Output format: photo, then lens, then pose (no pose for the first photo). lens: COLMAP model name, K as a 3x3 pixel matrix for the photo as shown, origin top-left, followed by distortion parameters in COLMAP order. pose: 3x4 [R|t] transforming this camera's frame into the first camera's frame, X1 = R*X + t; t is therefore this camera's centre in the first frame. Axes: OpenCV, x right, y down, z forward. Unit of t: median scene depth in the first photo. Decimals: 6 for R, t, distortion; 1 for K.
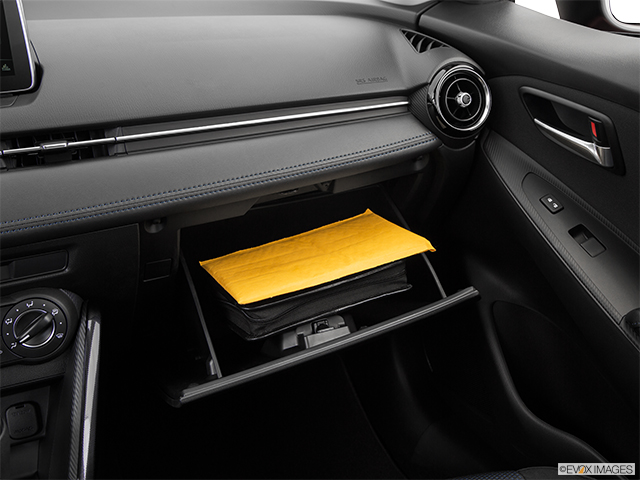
lens RADIAL K [[800.9, 0, 320.0], [0, 800.9, 240.0], [0, 0, 1]] dist [0.009812, 0.011648]
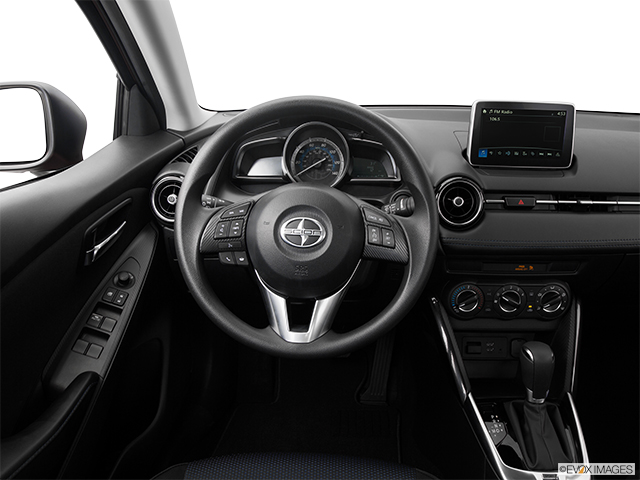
lens RADIAL K [[485.3, 0, 320.0], [0, 485.3, 240.0], [0, 0, 1]] dist [-0.129694, 0.071014]
pose [[0.893909, 0.179072, -0.410925, -0.348335], [-0.180211, 0.982957, 0.036326, 0.025907], [0.410427, 0.041581, 0.910945, -0.141143]]
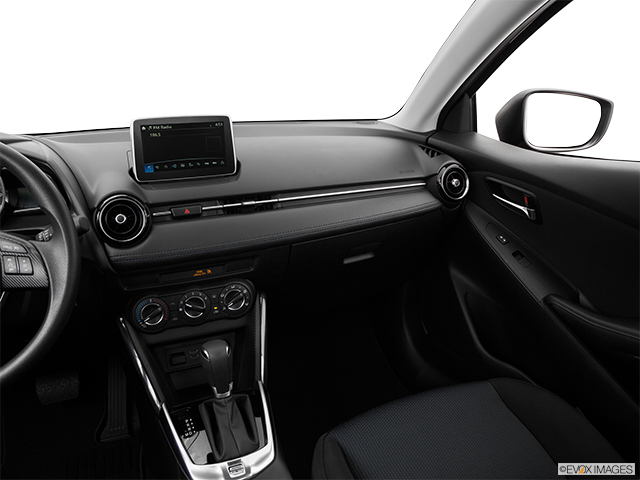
lens RADIAL K [[485.3, 0, 320.0], [0, 485.3, 240.0], [0, 0, 1]] dist [-0.129694, 0.071014]
pose [[0.999823, 0.016566, -0.008971, -0.126531], [-0.017021, 0.998435, -0.053275, 0.023073], [0.008075, 0.053418, 0.998540, -0.113879]]
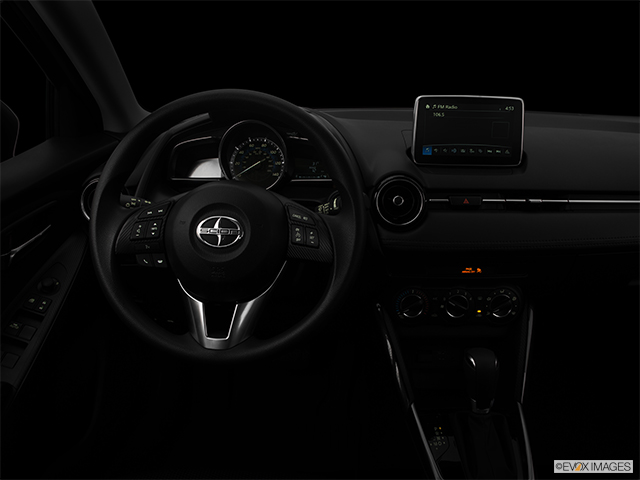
lens RADIAL K [[485.3, 0, 320.0], [0, 485.3, 240.0], [0, 0, 1]] dist [-0.129694, 0.071014]
pose [[0.902003, 0.160339, -0.400852, -0.273347], [-0.172287, 0.985027, 0.006324, 0.028261], [0.395864, 0.063357, 0.916121, -0.060887]]
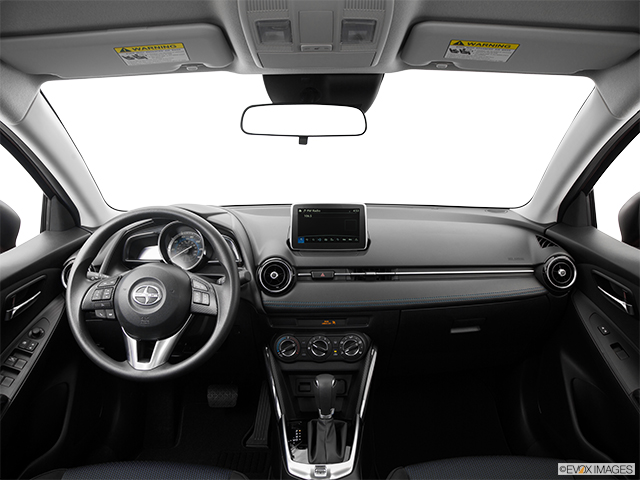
lens RADIAL K [[485.3, 0, 320.0], [0, 485.3, 240.0], [0, 0, 1]] dist [-0.129694, 0.071014]
pose [[0.914697, 0.092633, -0.393381, 0.081146], [-0.161189, 0.976226, -0.144919, 0.017288], [0.370604, 0.195966, 0.907882, -0.343448]]
